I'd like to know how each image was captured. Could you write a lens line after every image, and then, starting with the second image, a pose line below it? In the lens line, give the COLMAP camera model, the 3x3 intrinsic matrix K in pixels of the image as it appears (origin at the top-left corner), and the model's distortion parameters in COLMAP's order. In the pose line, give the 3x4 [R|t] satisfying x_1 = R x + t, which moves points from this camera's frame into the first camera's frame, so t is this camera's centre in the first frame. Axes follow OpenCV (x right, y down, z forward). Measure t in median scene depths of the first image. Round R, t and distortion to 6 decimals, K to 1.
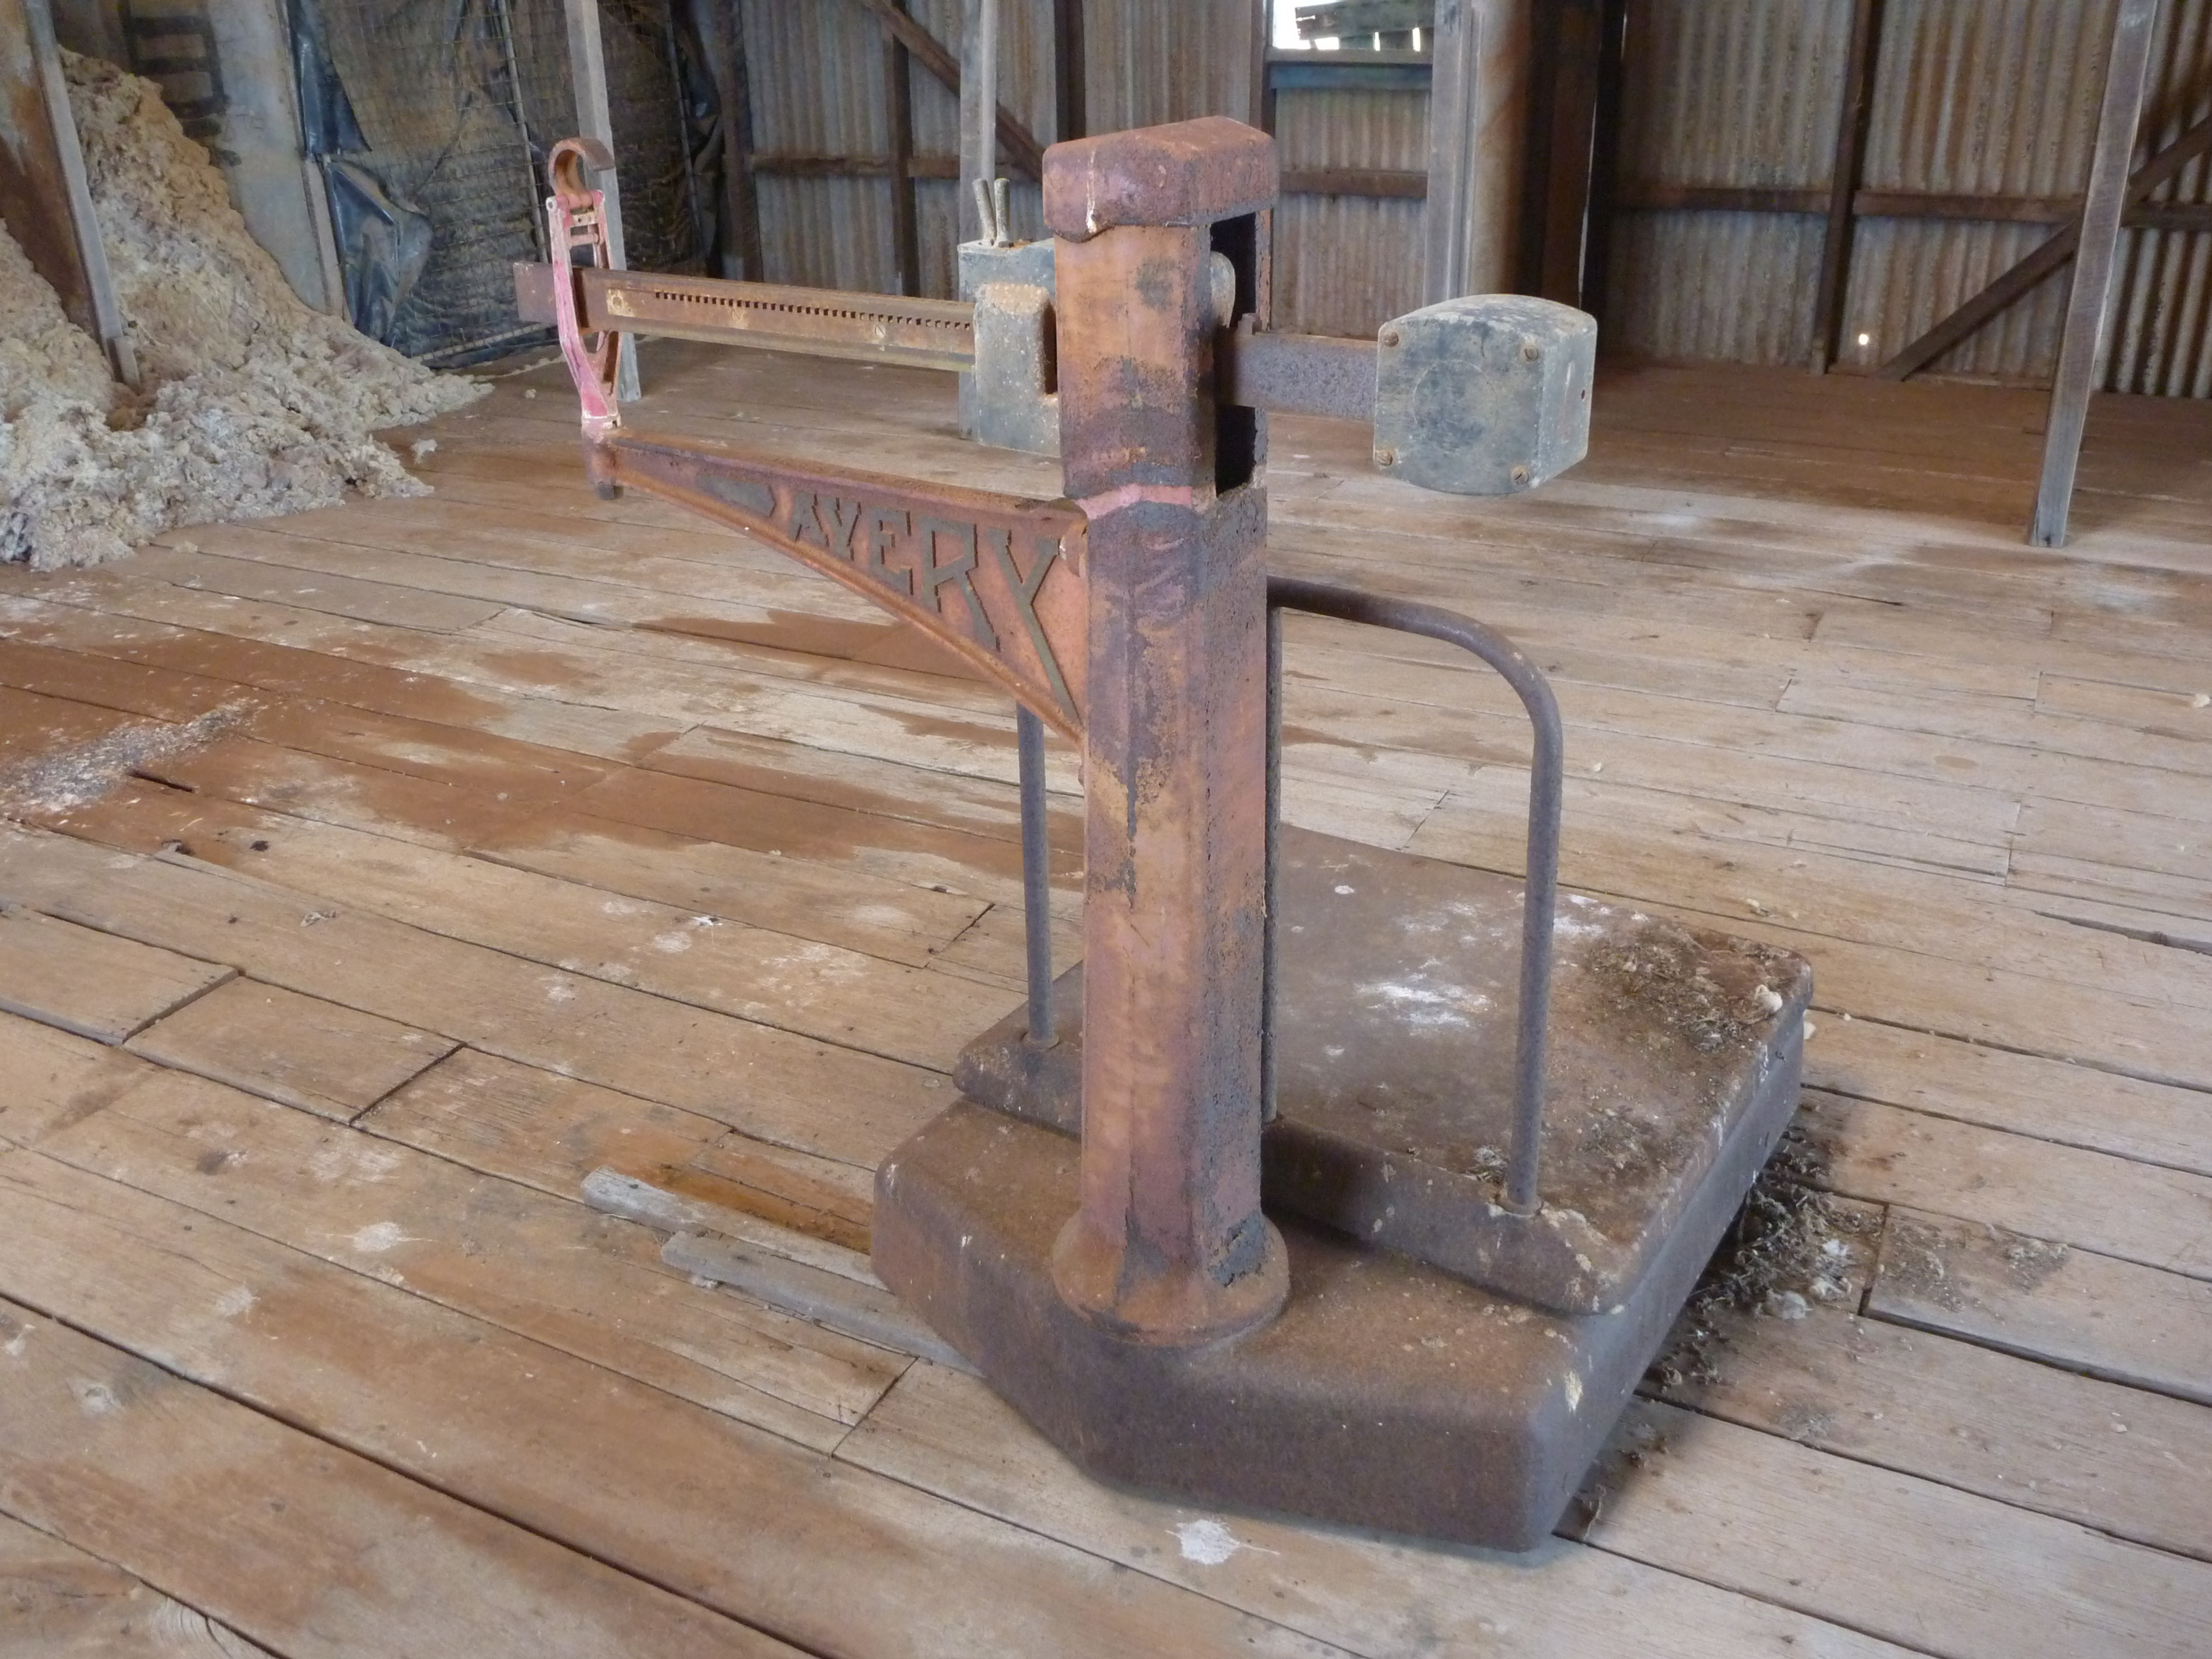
lens RADIAL K [[1886.6, 0, 1106.0], [0, 1886.6, 829.5], [0, 0, 1]] dist [-0.076611, -0.002495]
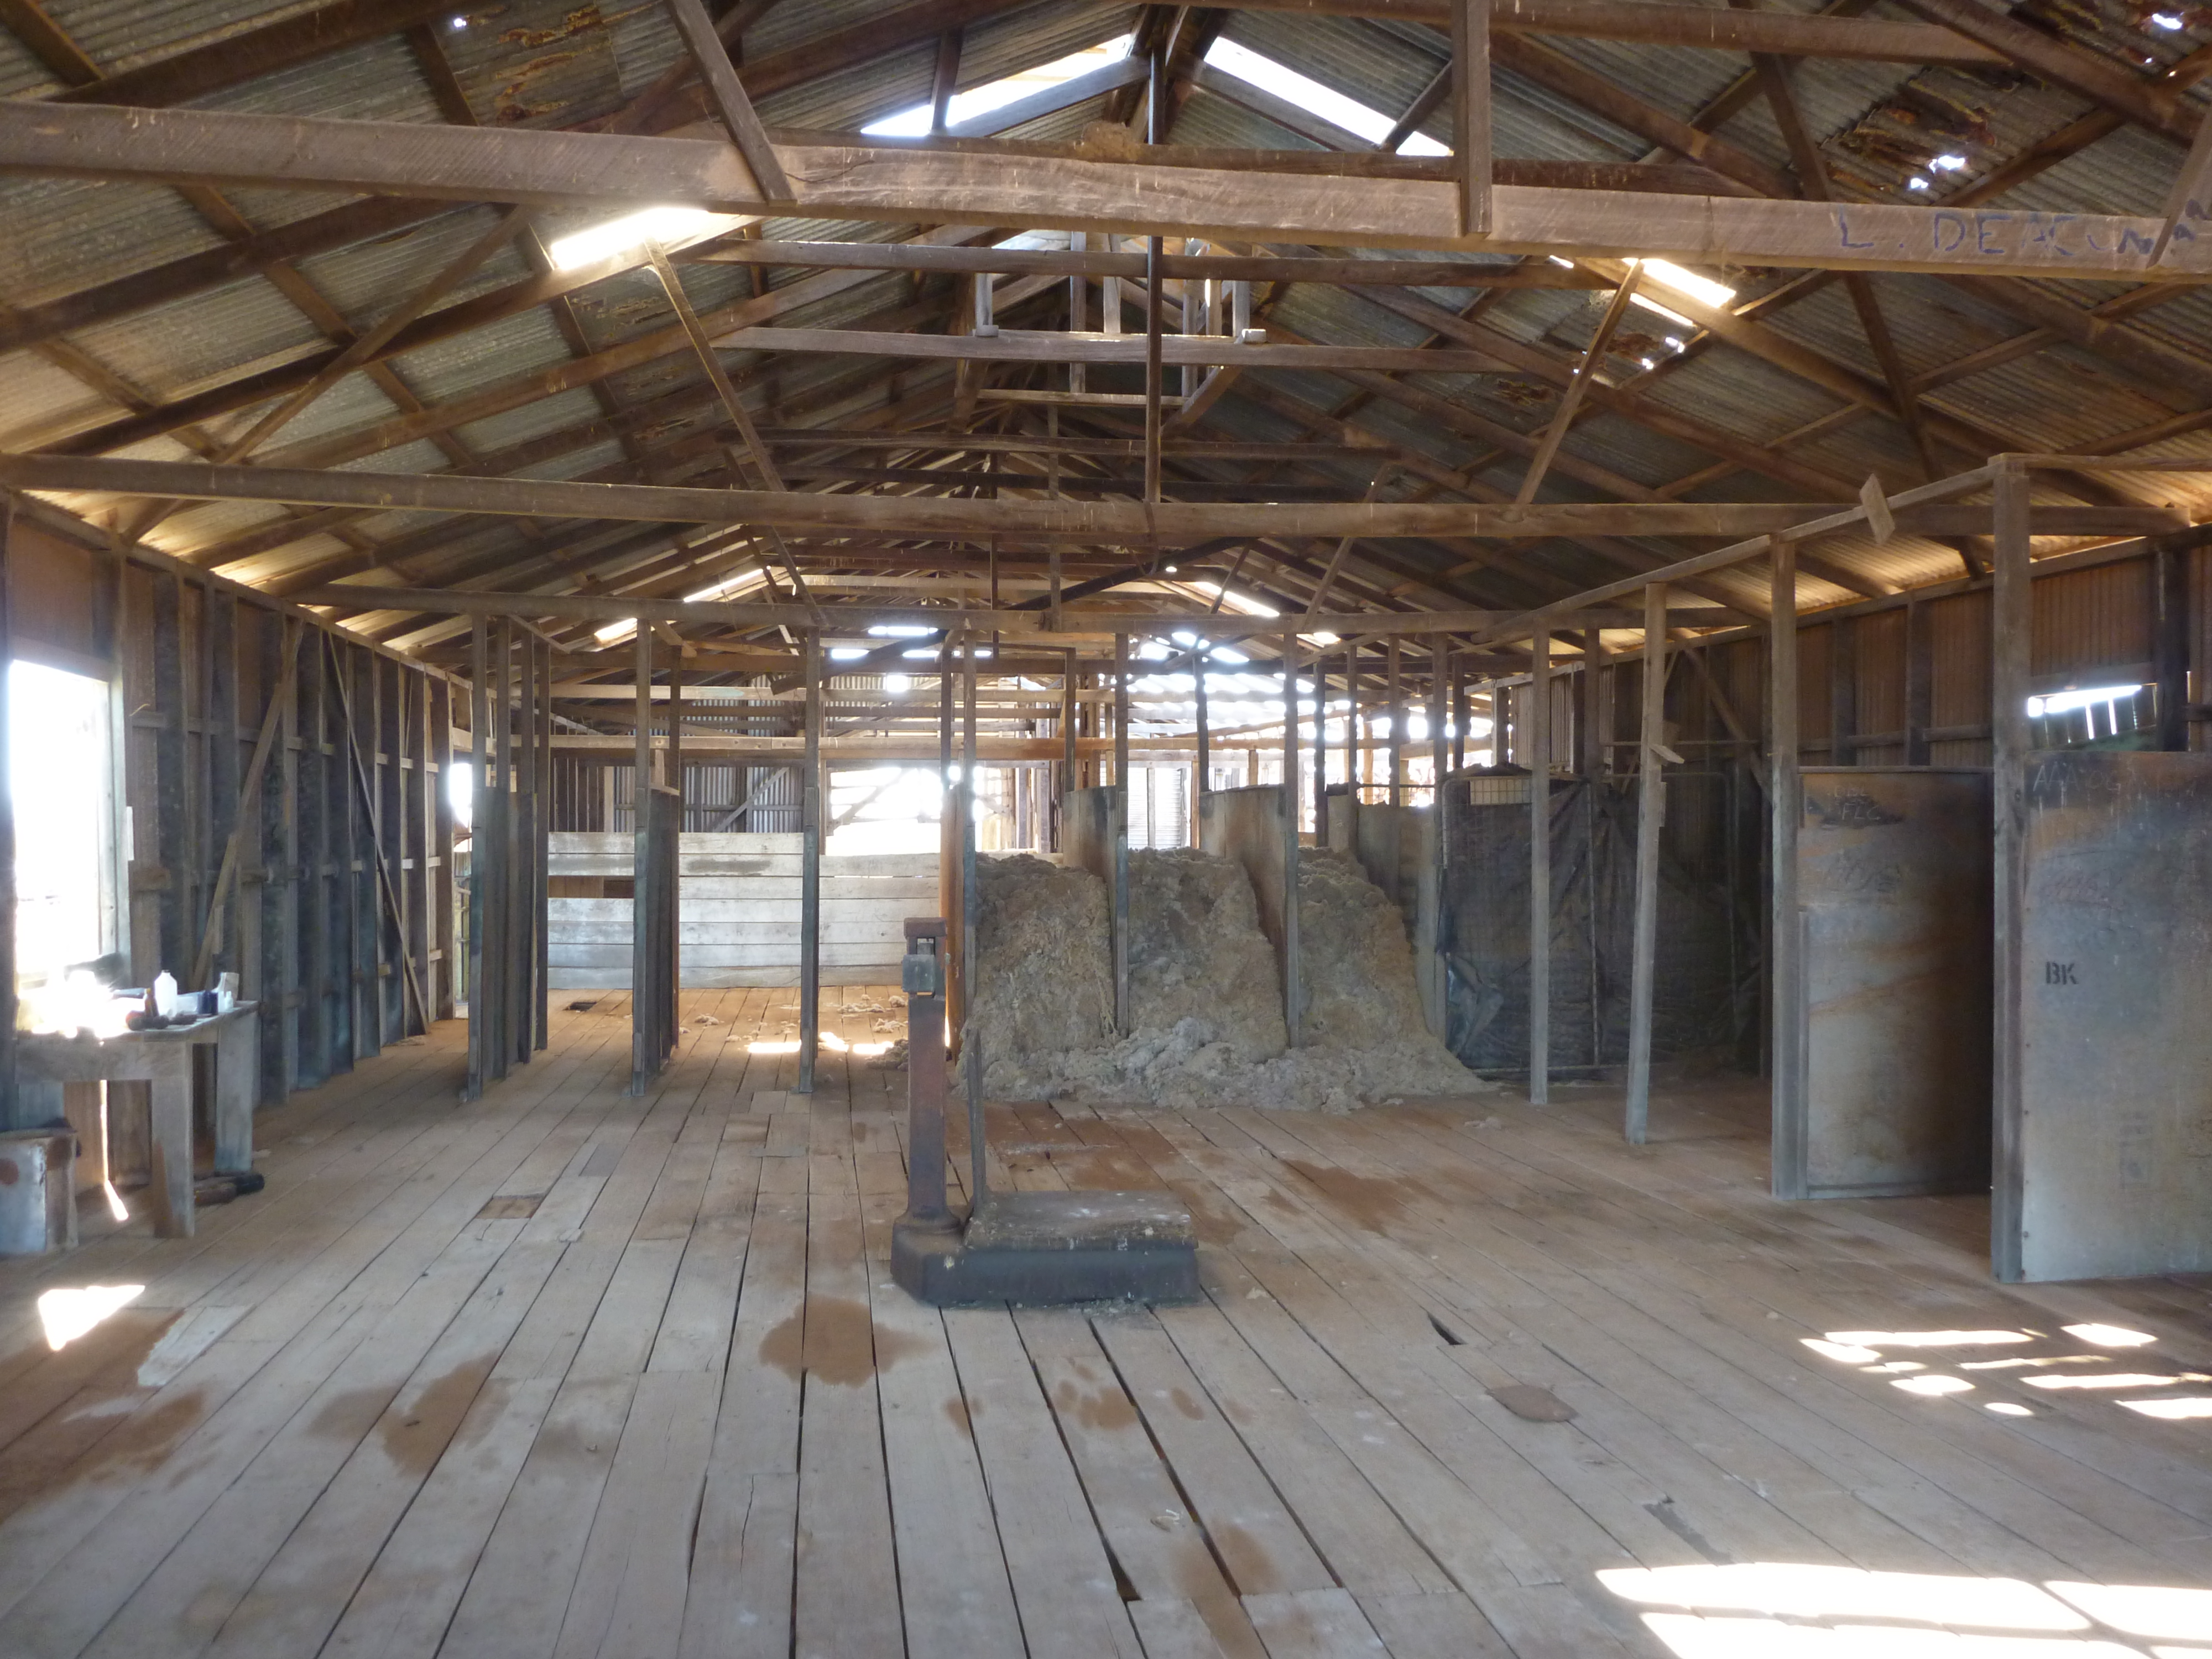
lens RADIAL K [[1886.6, 0, 1106.0], [0, 1886.6, 829.5], [0, 0, 1]] dist [-0.076611, -0.002495]
pose [[0.576101, 0.018650, -0.817166, 0.918296], [-0.358845, 0.904014, -0.232354, 0.078393], [0.734396, 0.427095, 0.527496, -0.286025]]
